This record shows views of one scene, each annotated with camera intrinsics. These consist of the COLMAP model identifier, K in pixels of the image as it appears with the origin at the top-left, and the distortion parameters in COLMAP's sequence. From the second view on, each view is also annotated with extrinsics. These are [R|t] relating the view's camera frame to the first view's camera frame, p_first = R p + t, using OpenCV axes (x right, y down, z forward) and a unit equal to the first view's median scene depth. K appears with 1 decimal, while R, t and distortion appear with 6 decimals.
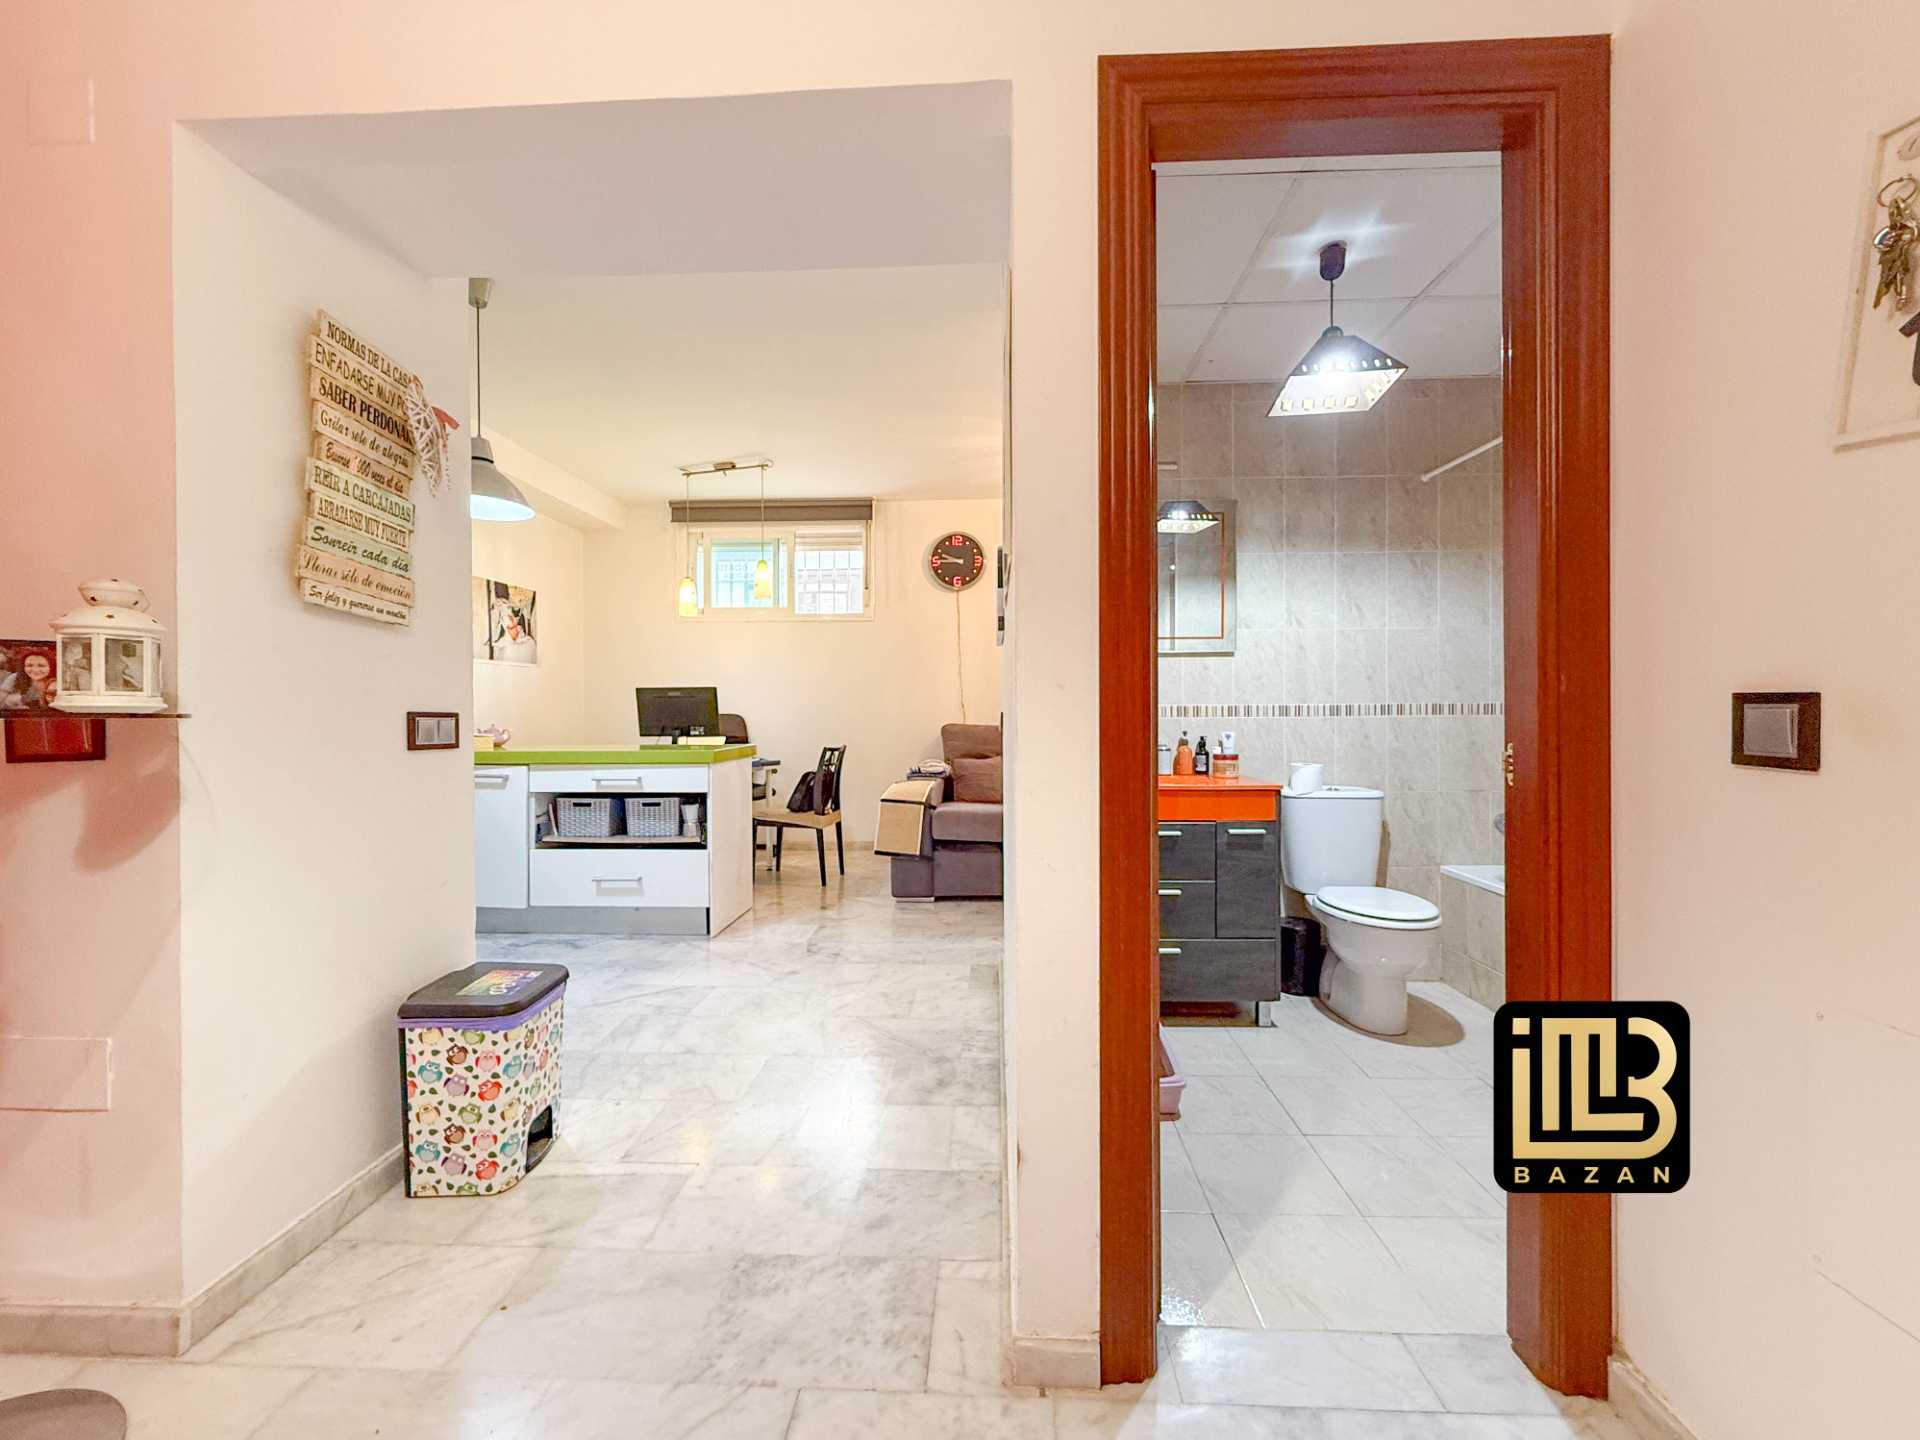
lens RADIAL K [[771.0, 0, 951.6], [0, 771.0, 718.8], [0, 0, 1]] dist [-0.000593, 0.000111]
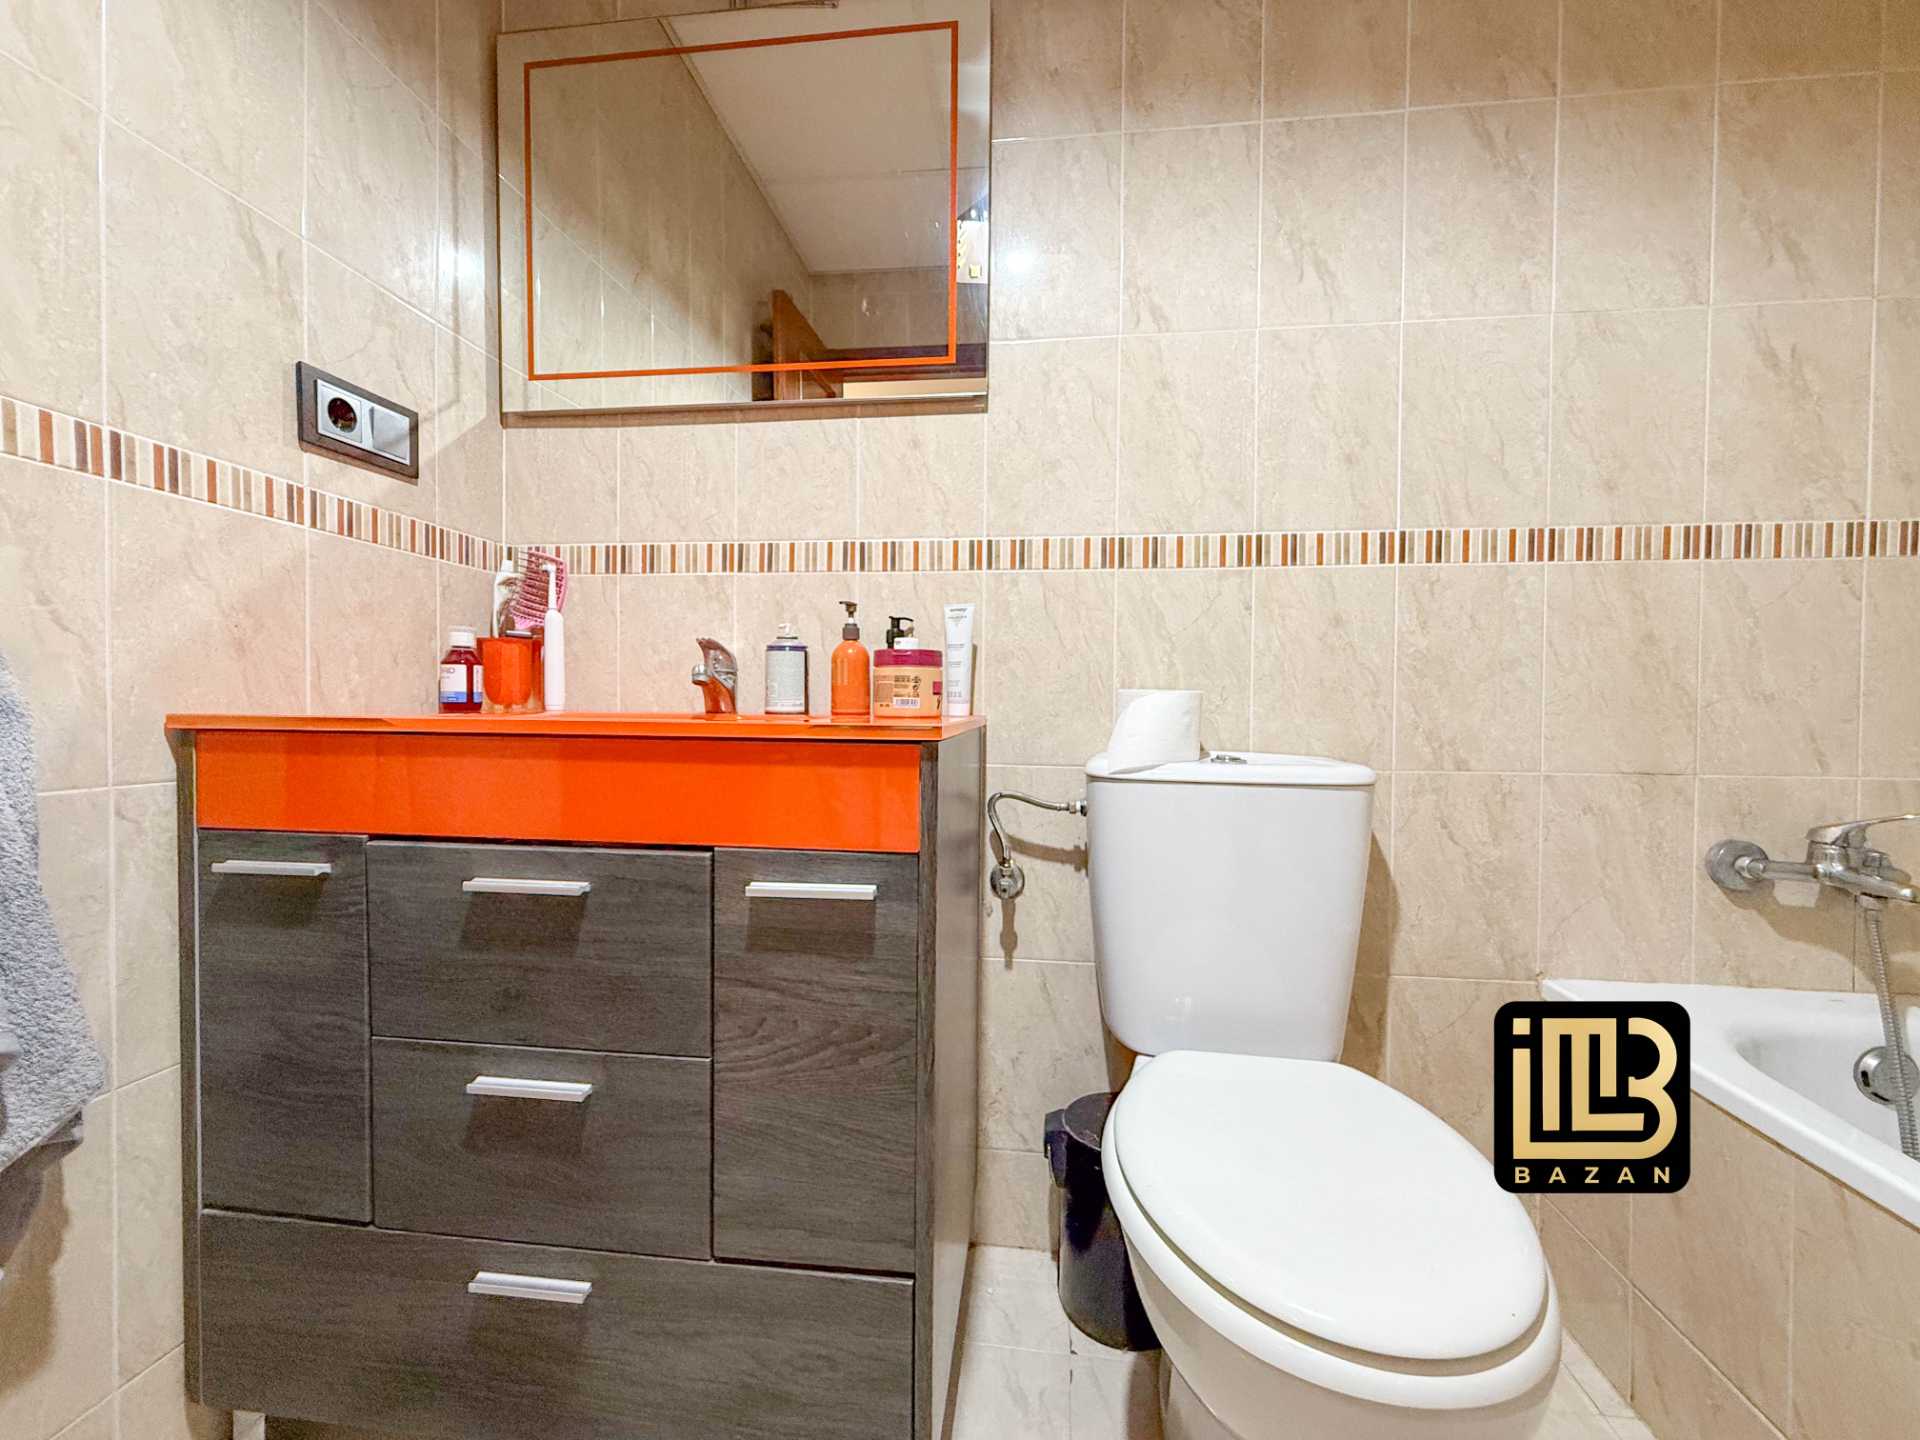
lens RADIAL K [[771.0, 0, 951.1], [0, 771.0, 719.9], [0, 0, 1]] dist [-0.000593, 0.000111]
pose [[0.996725, 0.015761, -0.079313, 0.385375], [-0.014994, 0.999835, 0.010266, 0.069643], [0.079461, -0.009043, 0.996797, 0.620653]]
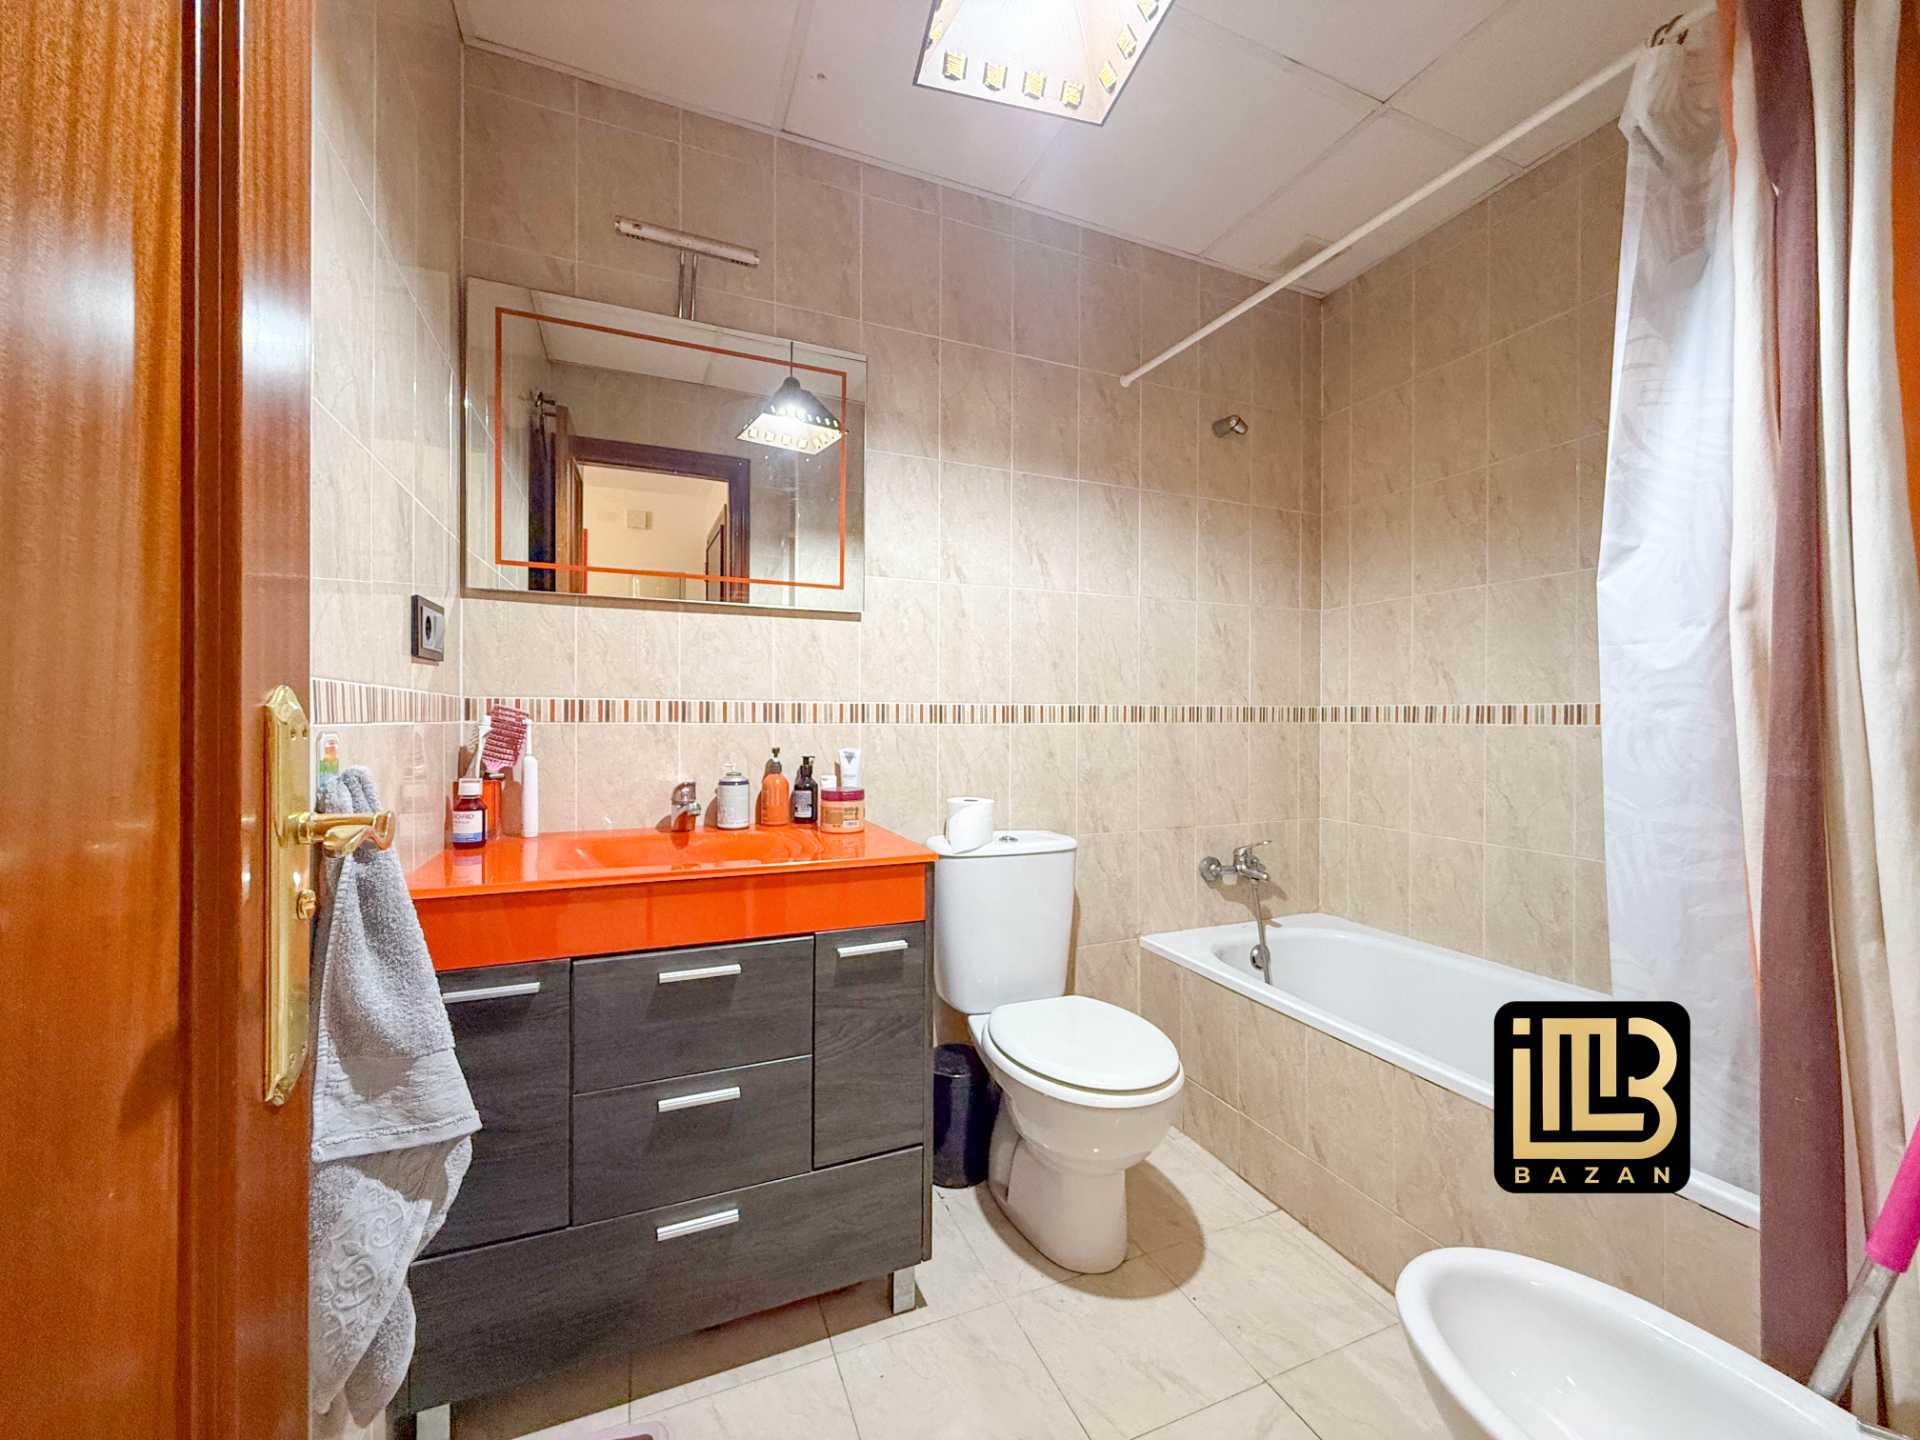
lens RADIAL K [[771.0, 0, 958.2], [0, 771.0, 718.3], [0, 0, 1]] dist [-0.000593, 0.000111]
pose [[0.902680, 0.008287, 0.430233, 0.181282], [-0.005134, 0.999951, -0.008489, -0.001620], [-0.430282, 0.005454, 0.902678, 0.437207]]
